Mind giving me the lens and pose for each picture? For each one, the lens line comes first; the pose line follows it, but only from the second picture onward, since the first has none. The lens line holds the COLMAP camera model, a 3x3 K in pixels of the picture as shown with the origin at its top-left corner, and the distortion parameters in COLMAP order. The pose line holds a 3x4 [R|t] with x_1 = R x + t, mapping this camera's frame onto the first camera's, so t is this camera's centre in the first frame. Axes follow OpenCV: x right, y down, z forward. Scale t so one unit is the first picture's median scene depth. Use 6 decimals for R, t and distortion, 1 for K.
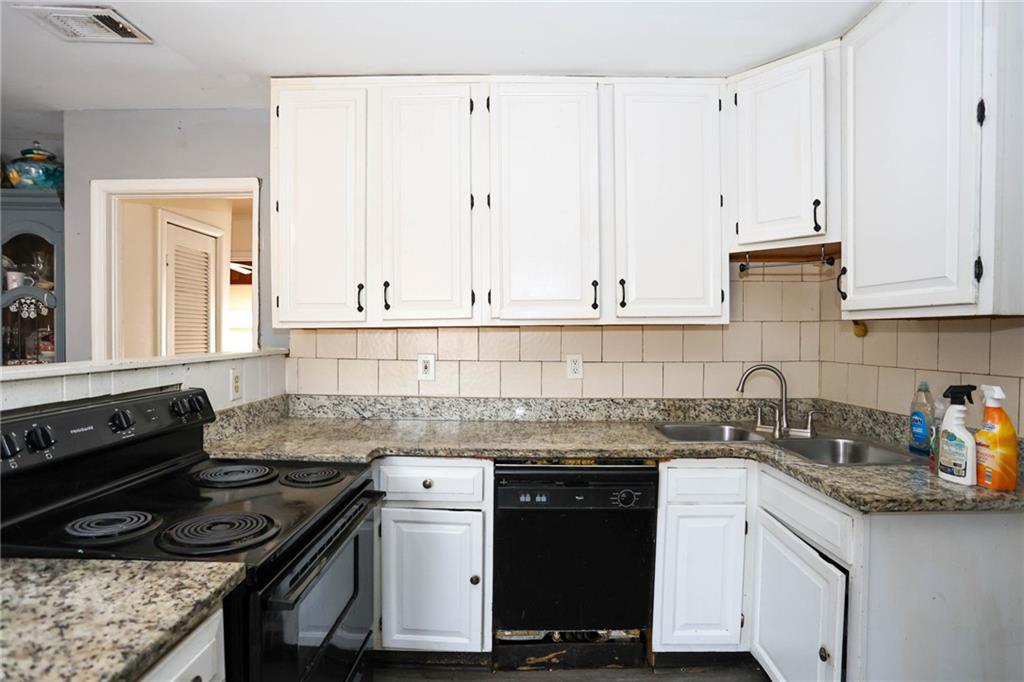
lens RADIAL K [[508.6, 0, 513.7], [0, 508.6, 348.5], [0, 0, 1]] dist [-0.071485, 0.030567]
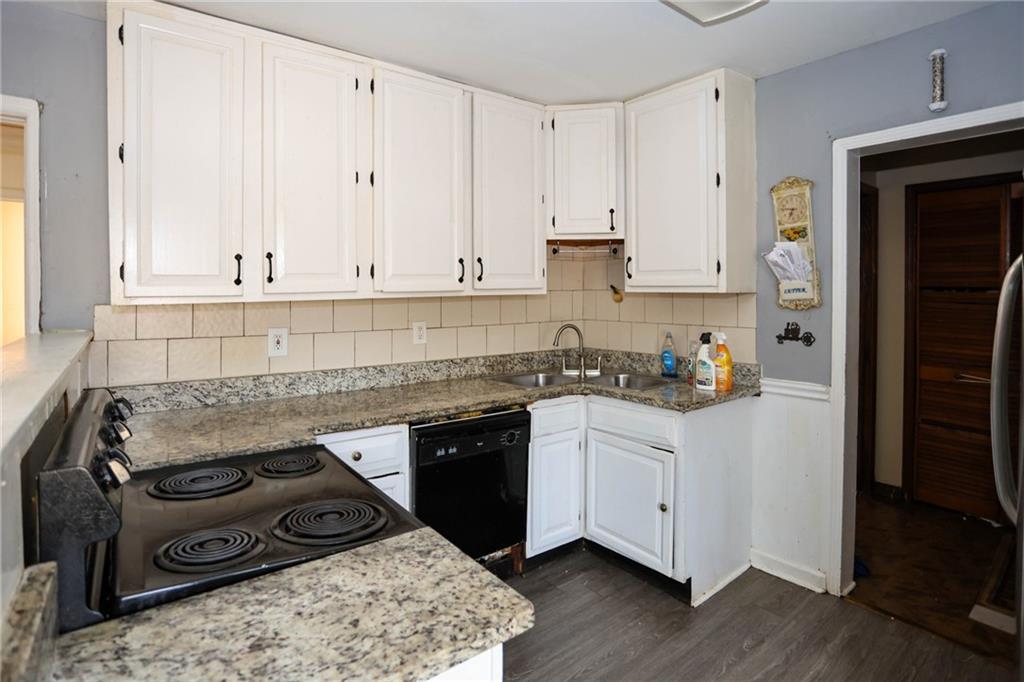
lens RADIAL K [[531.6, 0, 504.5], [0, 531.6, 298.1], [0, 0, 1]] dist [-0.051341, 0.031598]
pose [[0.794956, -0.014050, 0.606504, -0.544913], [0.023235, 0.999703, -0.007296, -0.034625], [-0.606222, 0.019892, 0.795047, -0.031870]]
